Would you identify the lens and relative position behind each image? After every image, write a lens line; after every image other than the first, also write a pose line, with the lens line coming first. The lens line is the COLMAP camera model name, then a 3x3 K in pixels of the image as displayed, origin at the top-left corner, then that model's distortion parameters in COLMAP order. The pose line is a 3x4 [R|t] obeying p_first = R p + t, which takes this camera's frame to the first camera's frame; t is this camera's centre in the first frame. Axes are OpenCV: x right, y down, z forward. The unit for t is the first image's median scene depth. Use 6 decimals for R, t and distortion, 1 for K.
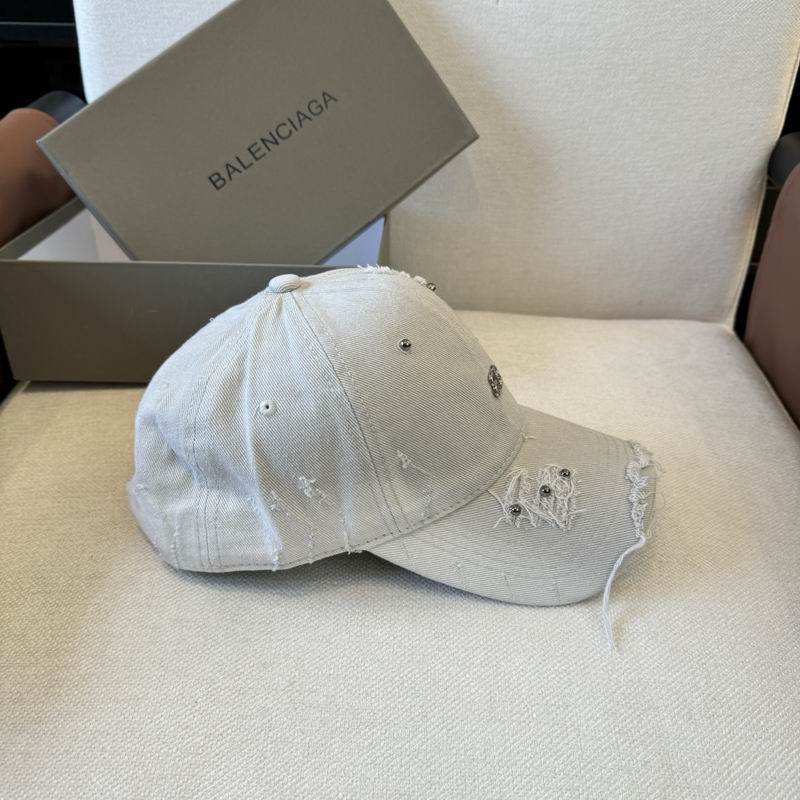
lens RADIAL K [[807.8, 0, 402.0], [0, 807.8, 388.5], [0, 0, 1]] dist [-0.028429, -0.001808]
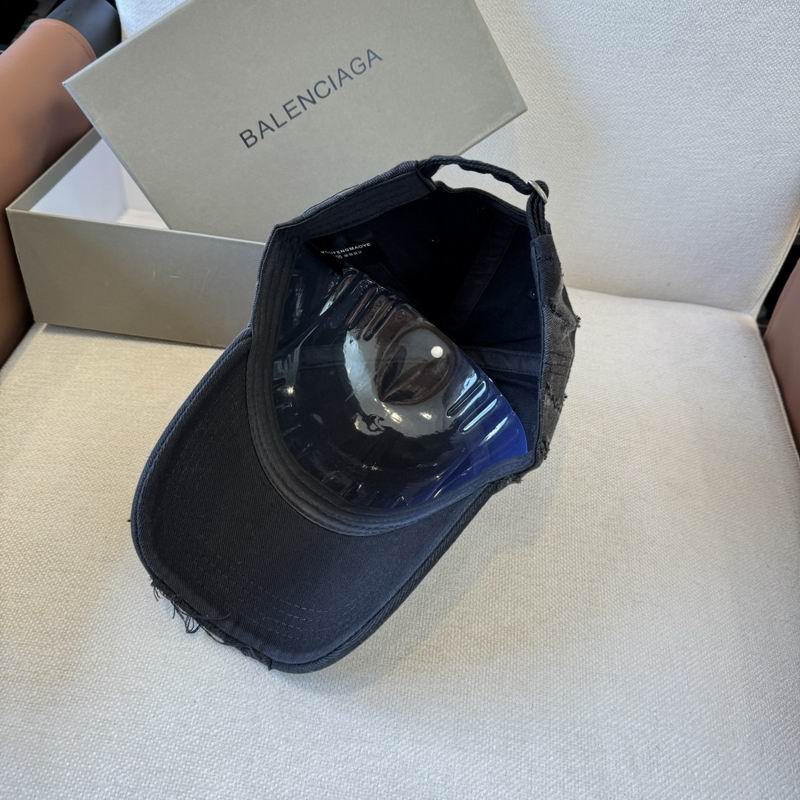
lens RADIAL K [[803.2, 0, 403.8], [0, 803.2, 397.1], [0, 0, 1]] dist [-0.015066, -0.018484]
pose [[0.993408, 0.114631, -0.000736, -0.009774], [-0.111826, 0.970471, 0.213729, -0.182176], [0.025214, -0.212238, 0.976893, 0.007099]]
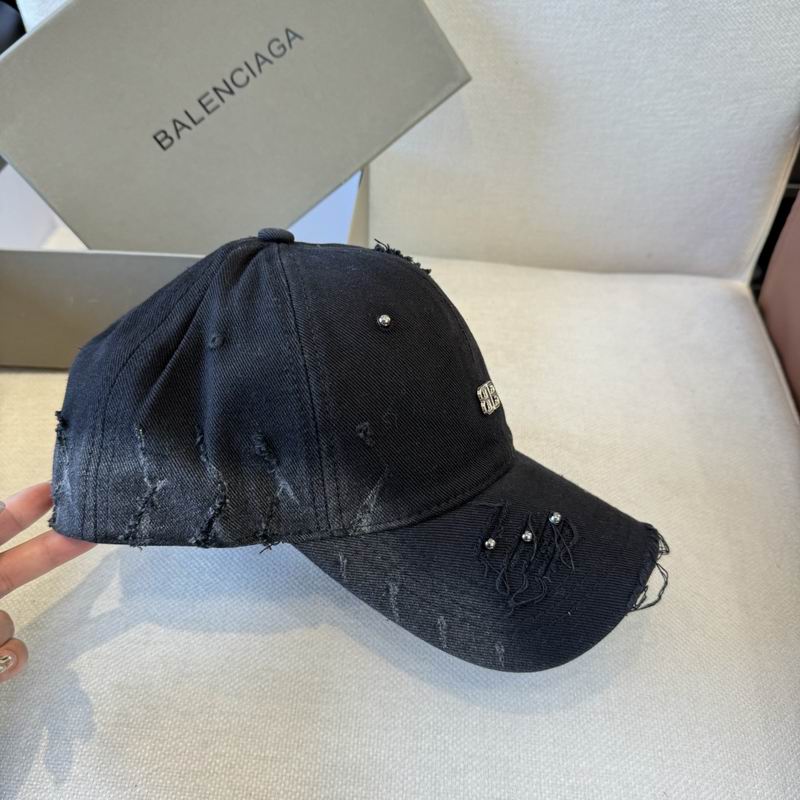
lens RADIAL K [[806.6, 0, 398.9], [0, 806.6, 395.3], [0, 0, 1]] dist [-0.029770, -0.010021]
pose [[0.999519, 0.027161, -0.014947, 0.043199], [-0.022960, 0.972488, 0.231818, -0.195403], [0.020832, -0.231363, 0.972644, 0.103216]]
